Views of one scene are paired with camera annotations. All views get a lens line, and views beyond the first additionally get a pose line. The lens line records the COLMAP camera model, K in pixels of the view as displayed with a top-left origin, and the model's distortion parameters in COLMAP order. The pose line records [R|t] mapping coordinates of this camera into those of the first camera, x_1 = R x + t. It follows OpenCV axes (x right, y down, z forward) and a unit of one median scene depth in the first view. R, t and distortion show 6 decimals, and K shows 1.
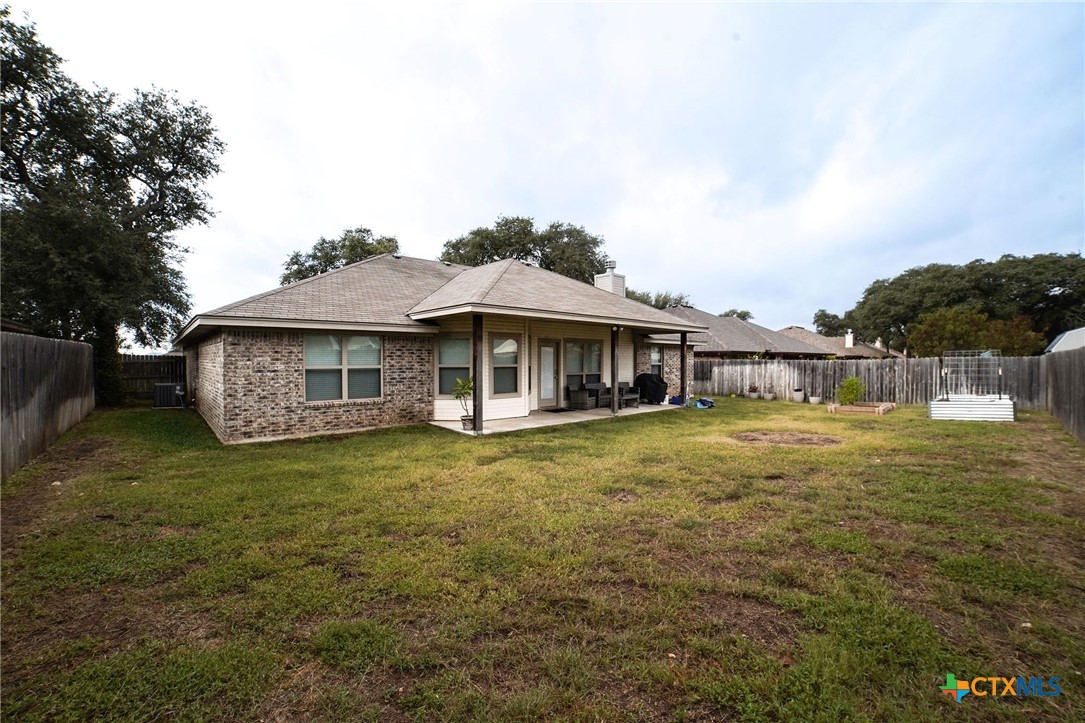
lens RADIAL K [[444.1, 0, 542.9], [0, 444.1, 370.3], [0, 0, 1]] dist [-0.115168, 0.040805]
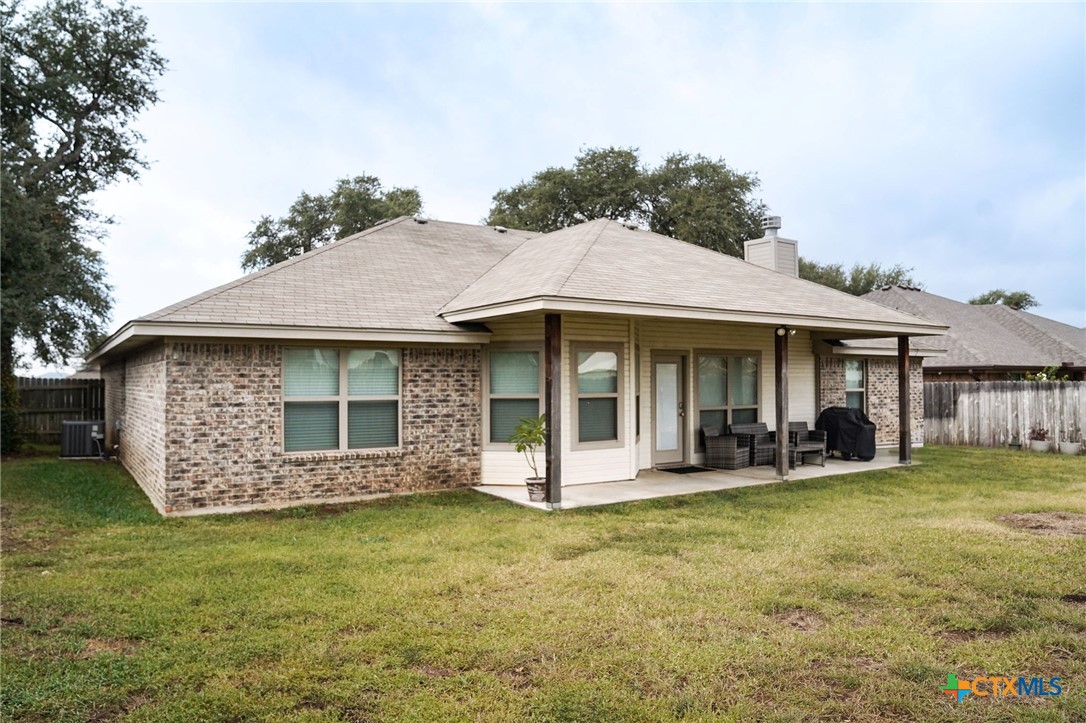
lens RADIAL K [[741.9, 0, 533.0], [0, 741.9, 366.5], [0, 0, 1]] dist [-0.130061, 0.095414]
pose [[0.986165, -0.008967, -0.165525, -0.002977], [0.001352, 0.998938, -0.046061, -0.003749], [0.165762, 0.045200, 0.985129, -0.015637]]
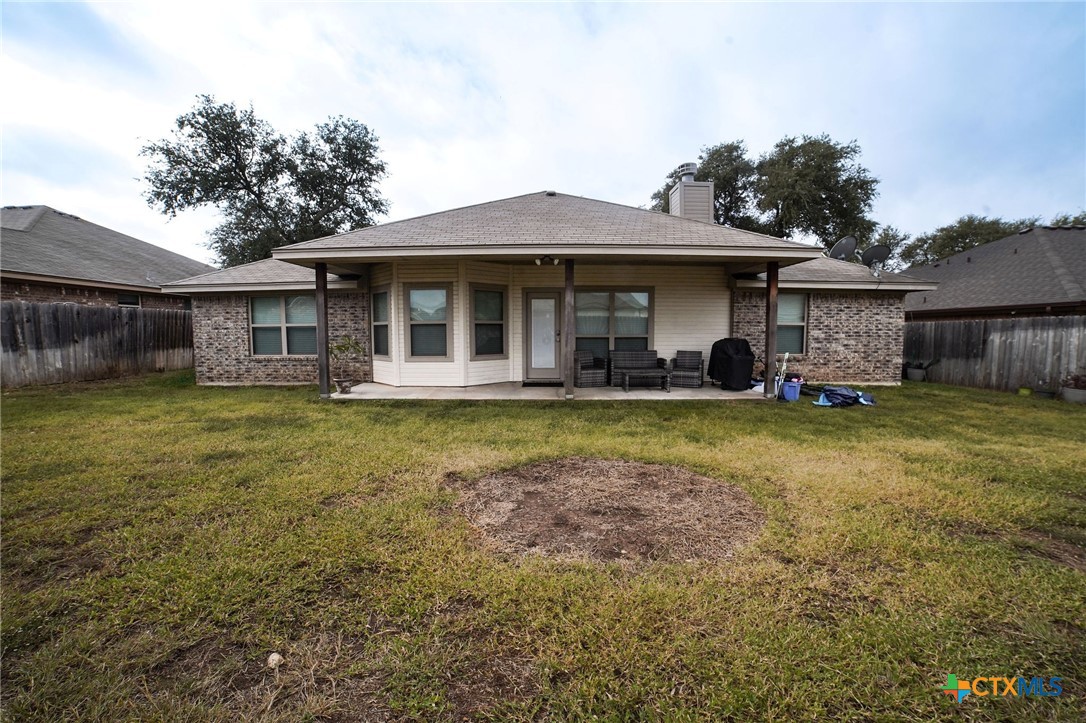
lens RADIAL K [[445.4, 0, 546.7], [0, 445.4, 367.6], [0, 0, 1]] dist [-0.111787, 0.038272]
pose [[0.737261, 0.050644, -0.673707, 0.671717], [-0.013766, 0.998106, 0.059965, 0.022454], [0.675468, -0.034936, 0.736561, 0.574409]]
